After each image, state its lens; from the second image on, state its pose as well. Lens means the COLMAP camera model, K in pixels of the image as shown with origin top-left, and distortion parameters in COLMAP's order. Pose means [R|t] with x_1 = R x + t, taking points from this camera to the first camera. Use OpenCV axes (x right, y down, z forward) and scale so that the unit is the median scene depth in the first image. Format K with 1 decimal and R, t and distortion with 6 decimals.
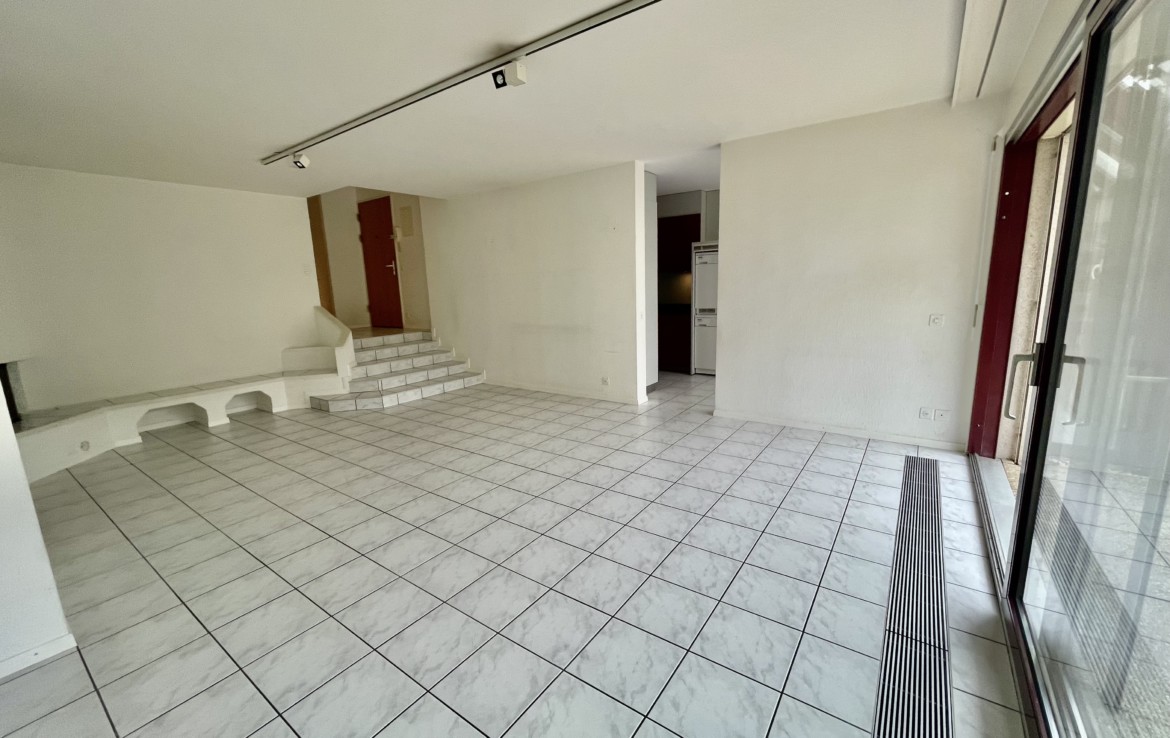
lens RADIAL K [[471.2, 0, 586.2], [0, 471.2, 366.8], [0, 0, 1]] dist [-0.002938, 0.001663]
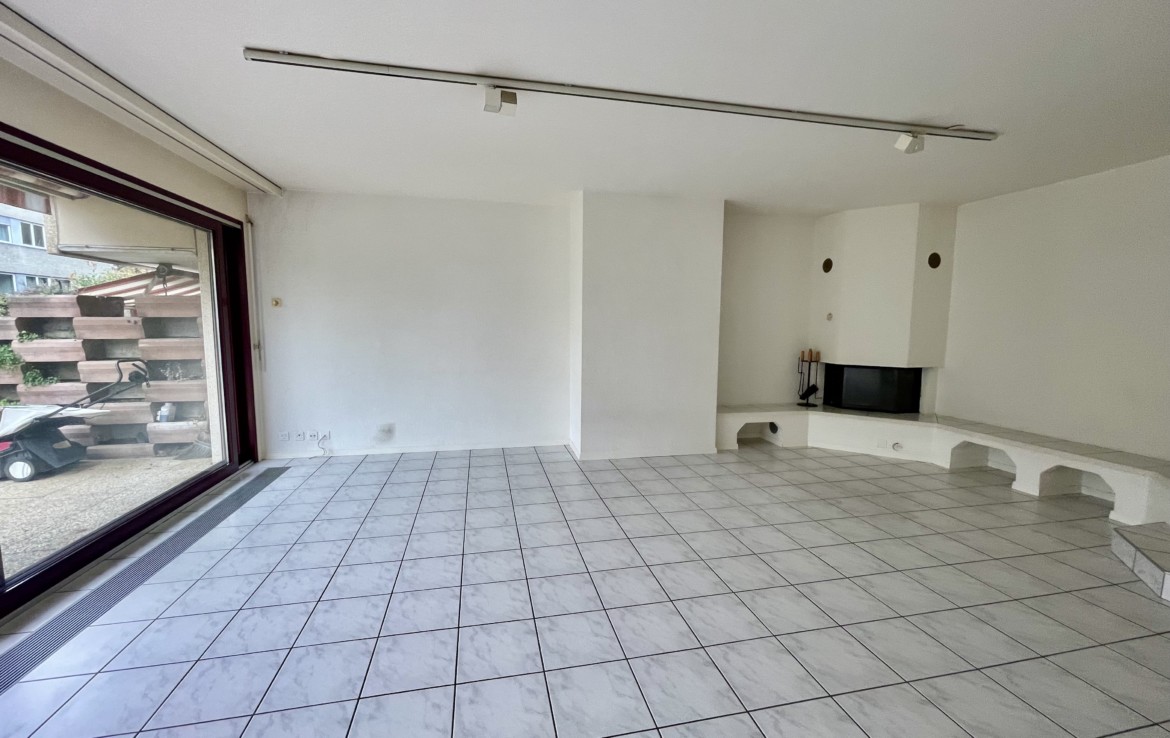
lens RADIAL K [[471.2, 0, 580.5], [0, 471.2, 369.1], [0, 0, 1]] dist [-0.002938, 0.001663]
pose [[-0.675203, 0.104260, -0.730226, 0.361833], [-0.114683, 0.963085, 0.243548, -0.260518], [0.728662, 0.248189, -0.638321, 1.402792]]
